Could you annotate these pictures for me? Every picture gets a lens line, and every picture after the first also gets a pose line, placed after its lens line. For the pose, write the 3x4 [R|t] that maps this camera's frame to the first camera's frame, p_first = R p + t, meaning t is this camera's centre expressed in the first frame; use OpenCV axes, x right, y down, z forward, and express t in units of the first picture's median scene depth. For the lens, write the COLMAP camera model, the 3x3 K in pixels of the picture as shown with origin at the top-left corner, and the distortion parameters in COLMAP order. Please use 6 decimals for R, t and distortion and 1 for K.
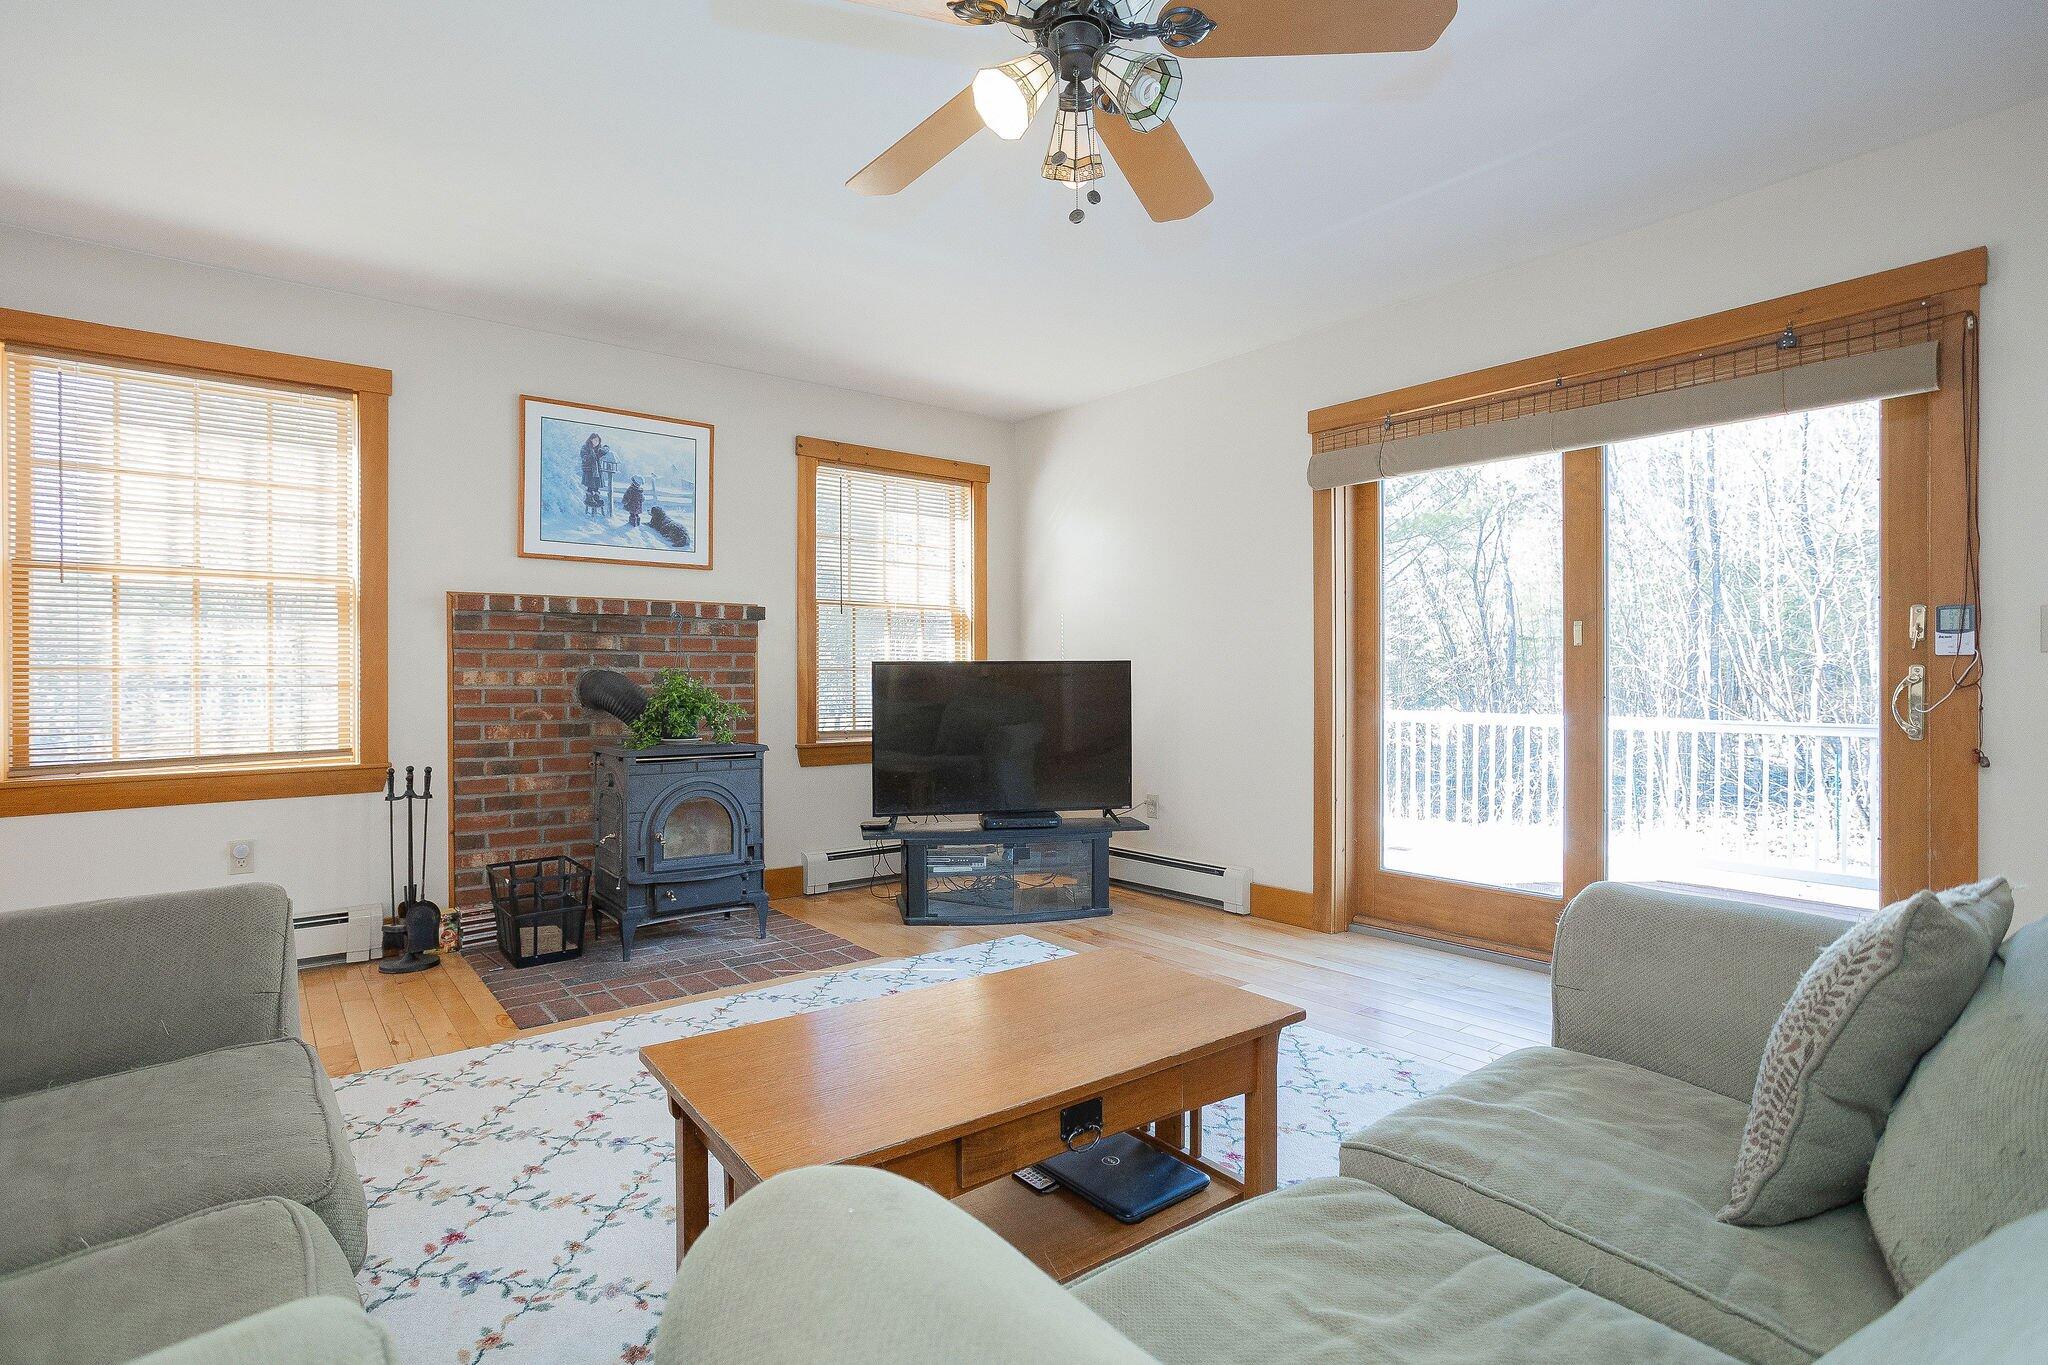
lens RADIAL K [[996.5, 0, 1009.1], [0, 996.5, 679.0], [0, 0, 1]] dist [0.006416, 0.009345]
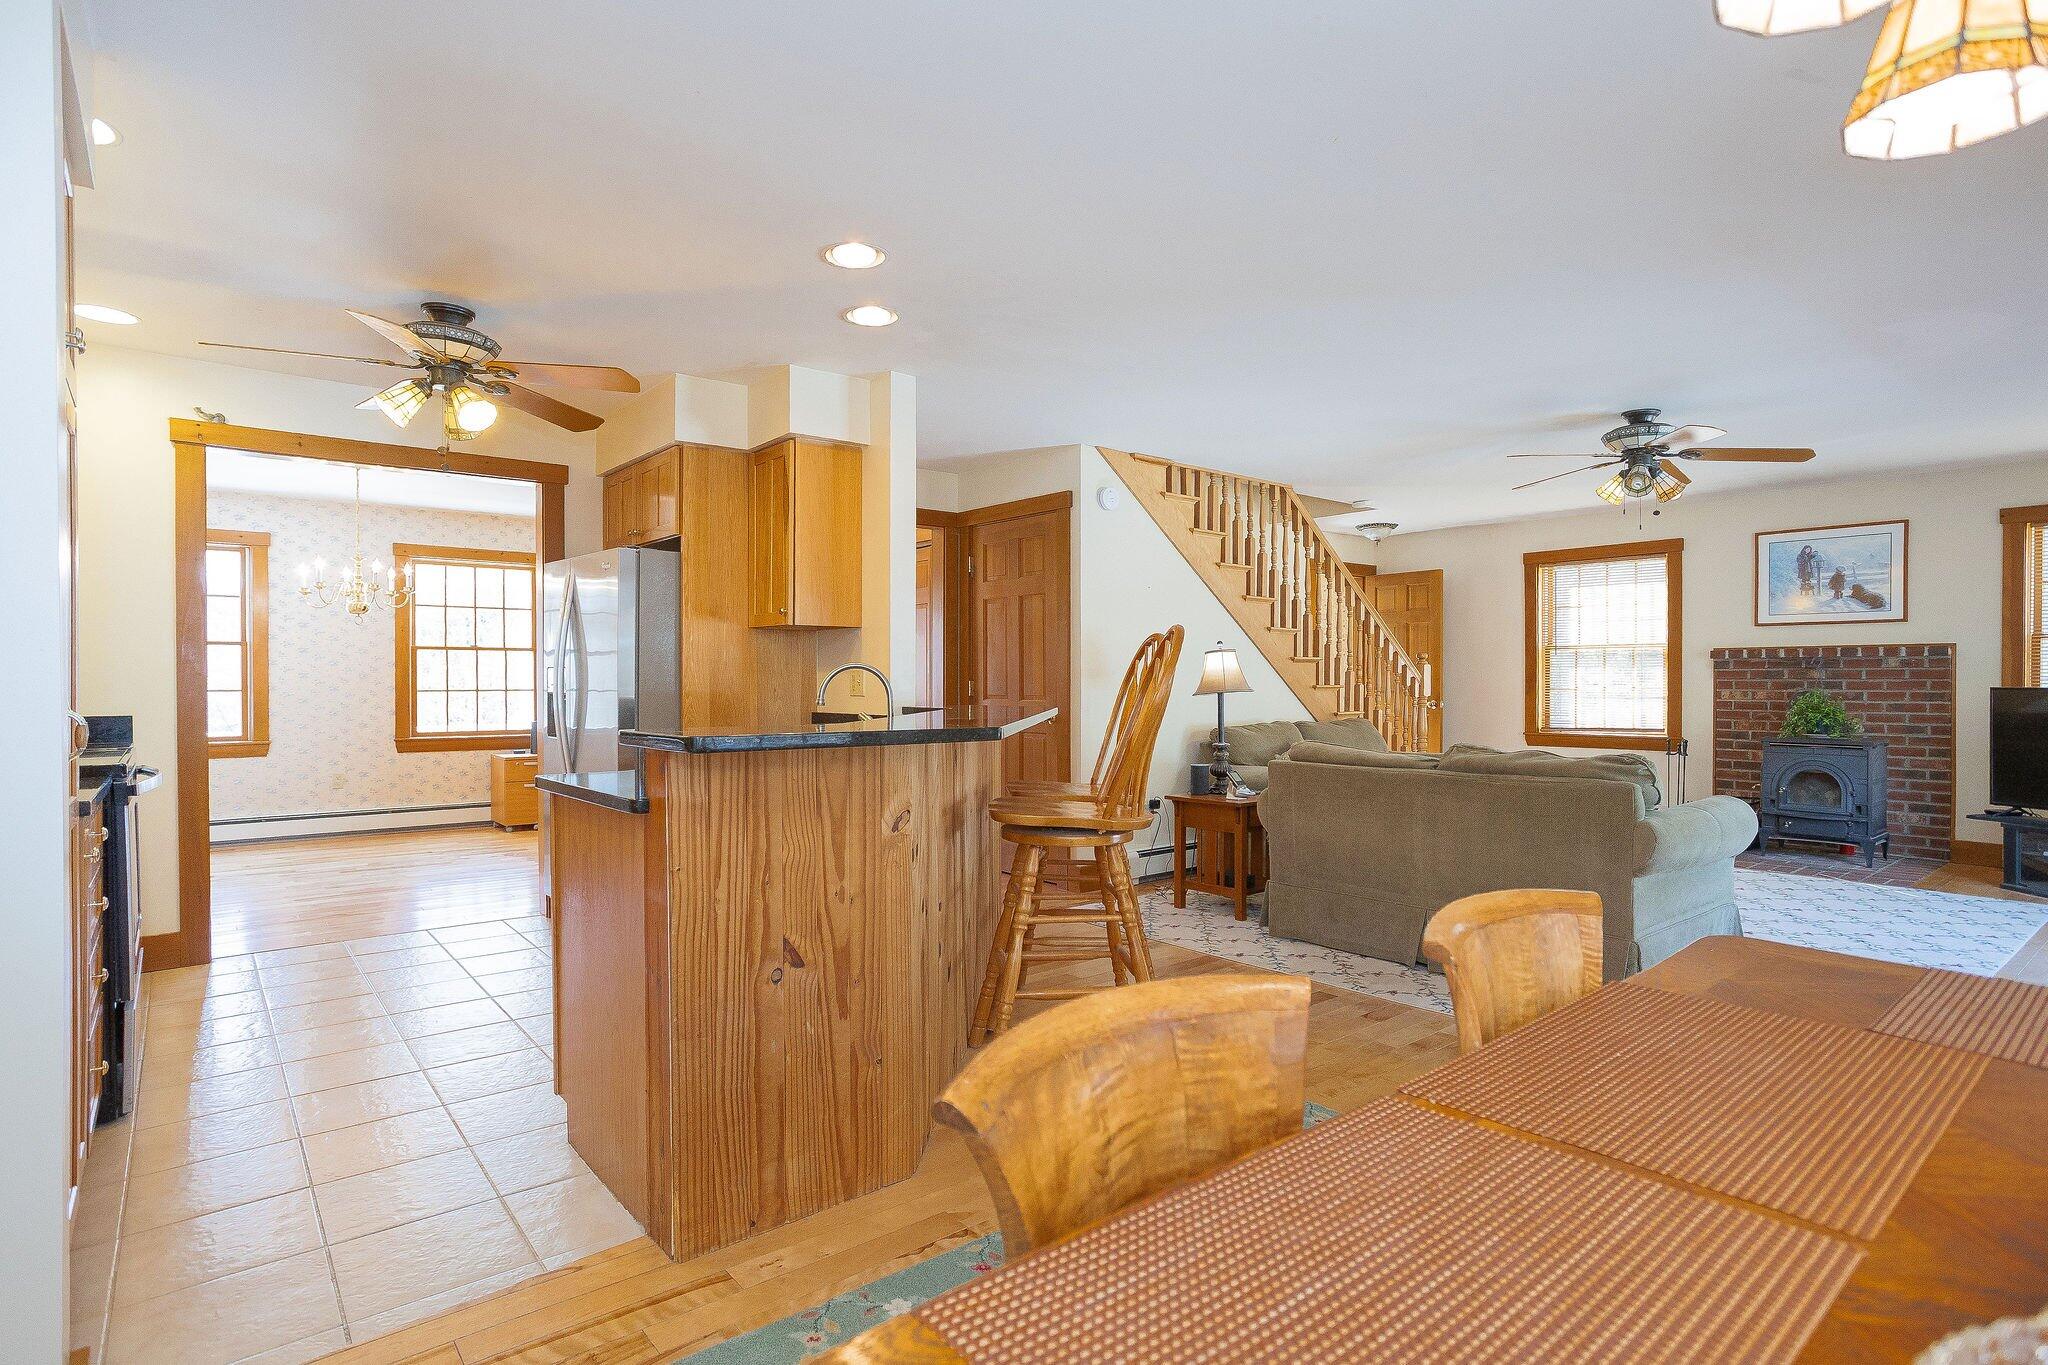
lens RADIAL K [[996.5, 0, 1026.1], [0, 996.5, 683.6], [0, 0, 1]] dist [0.006416, 0.009345]
pose [[0.060278, 0.007407, -0.998154, 1.179518], [-0.003205, 0.999969, 0.007227, -0.029736], [0.998176, 0.002764, 0.060300, -0.379618]]
